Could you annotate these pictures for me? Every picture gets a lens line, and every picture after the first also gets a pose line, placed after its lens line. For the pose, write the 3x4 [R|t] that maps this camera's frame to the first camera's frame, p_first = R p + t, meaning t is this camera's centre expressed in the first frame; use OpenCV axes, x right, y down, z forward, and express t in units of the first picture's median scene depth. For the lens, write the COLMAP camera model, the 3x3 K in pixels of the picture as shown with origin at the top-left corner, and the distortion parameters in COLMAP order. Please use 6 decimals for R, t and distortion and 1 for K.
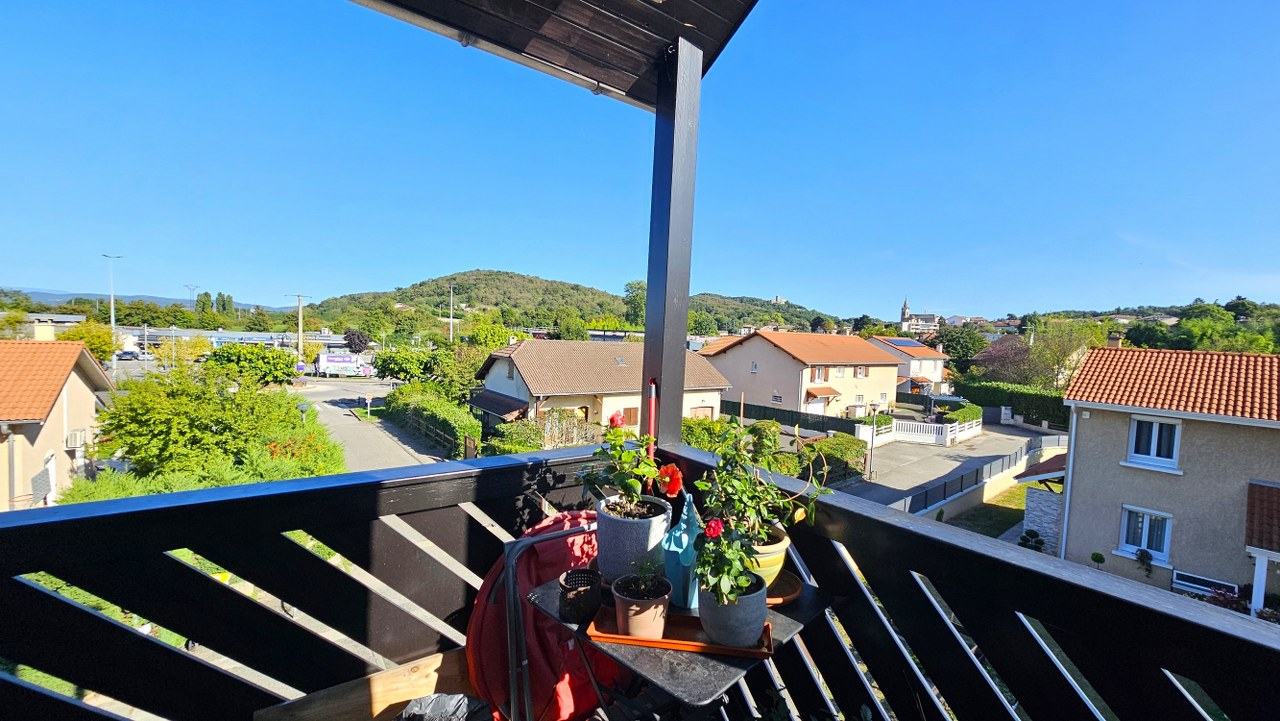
lens RADIAL K [[521.2, 0, 646.5], [0, 521.2, 359.3], [0, 0, 1]] dist [-0.000269, -0.000164]
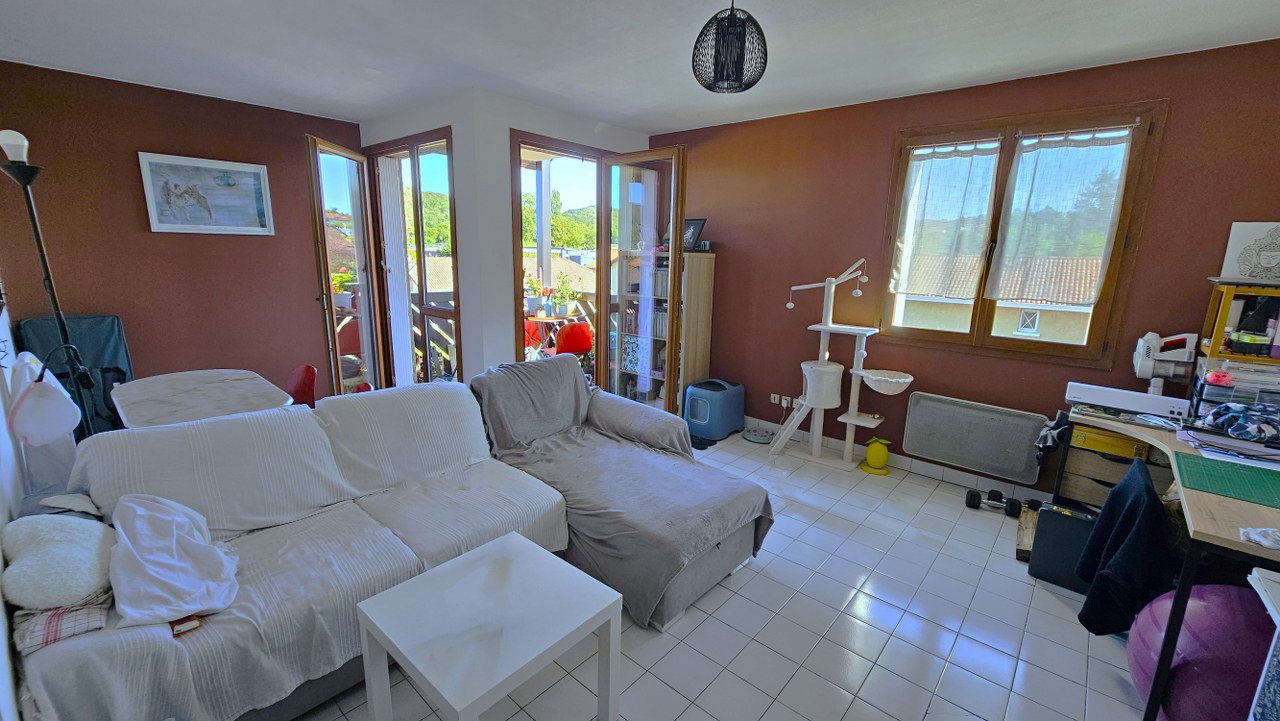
lens RADIAL K [[521.2, 0, 646.5], [0, 521.2, 359.3], [0, 0, 1]] dist [-0.000269, -0.000164]
pose [[0.979610, -0.063317, 0.190672, 0.000608], [0.031908, 0.986028, 0.163498, 0.011851], [-0.198360, -0.154080, 0.967943, -0.253953]]
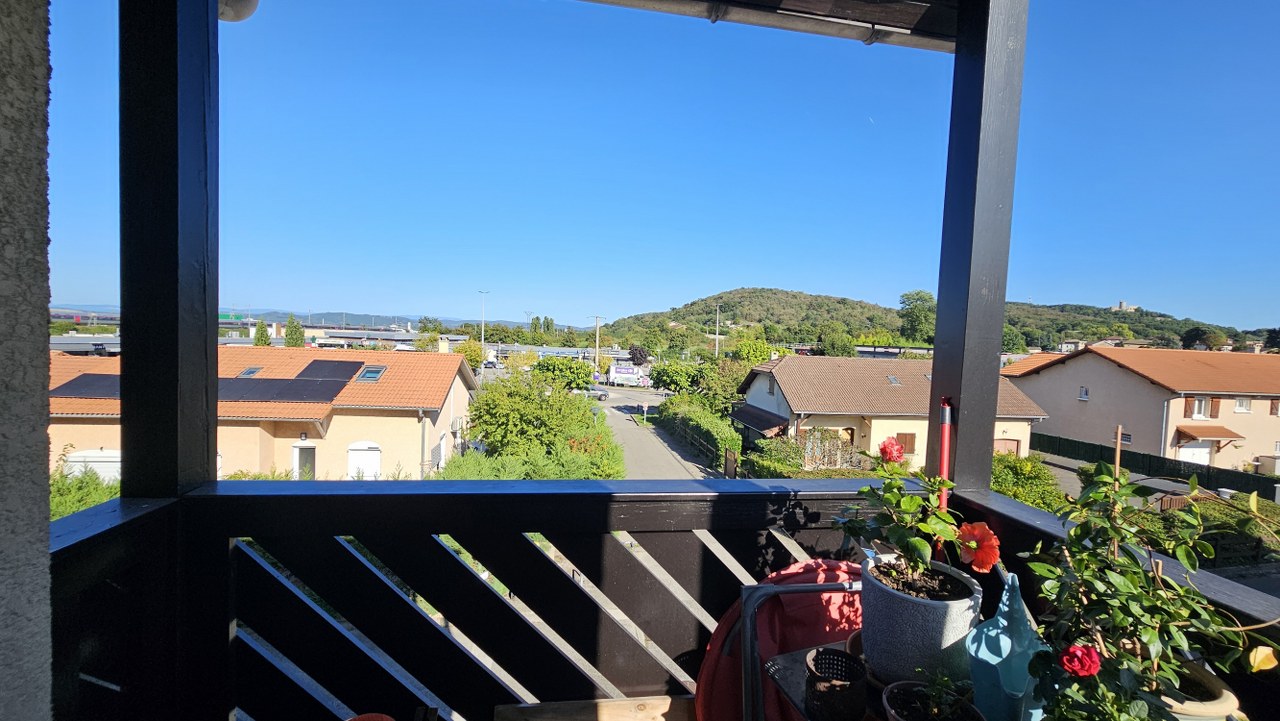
lens RADIAL K [[521.2, 0, 646.5], [0, 521.2, 359.3], [0, 0, 1]] dist [-0.000269, -0.000164]
pose [[0.880904, 0.012574, -0.473128, -0.001585], [-0.027139, 0.999344, -0.023970, 0.001315], [0.472516, 0.033955, 0.880668, 0.016657]]
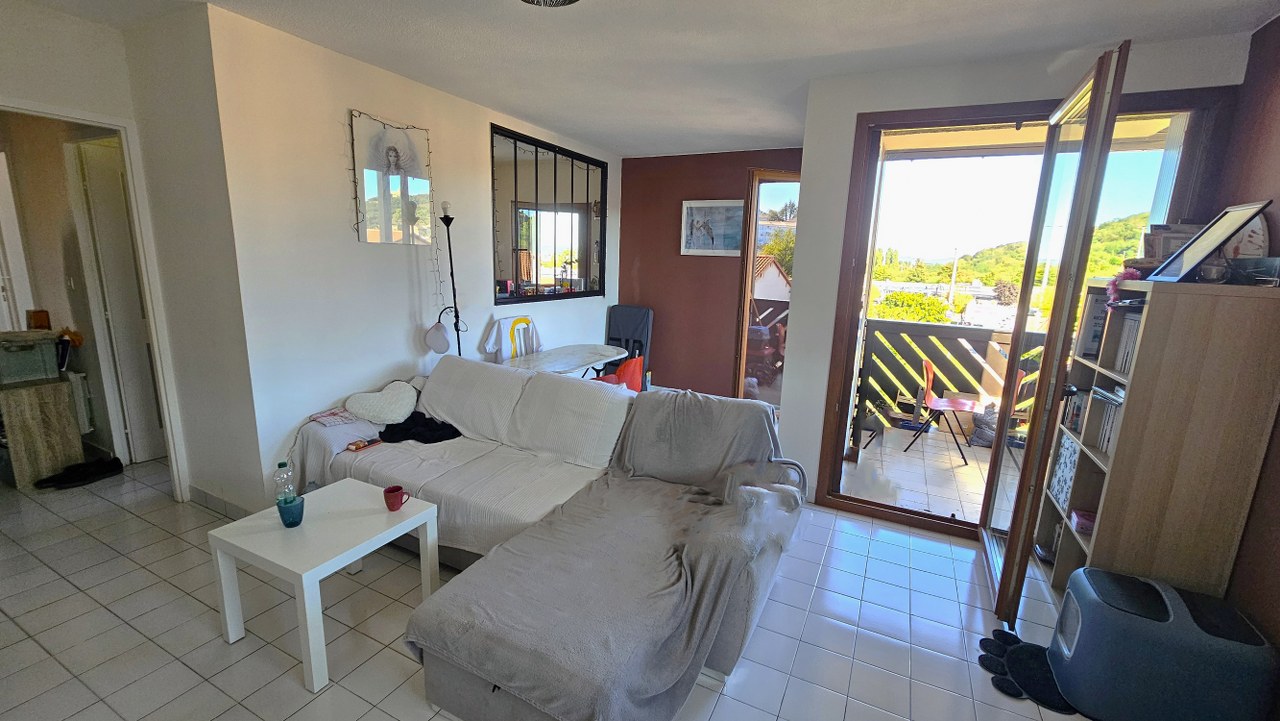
lens RADIAL K [[521.2, 0, 646.5], [0, 521.2, 359.3], [0, 0, 1]] dist [-0.000269, -0.000164]
pose [[0.444277, 0.143316, -0.884352, 0.103159], [-0.061528, 0.989672, 0.129474, 0.011576], [0.893774, -0.003110, 0.448507, -0.170630]]
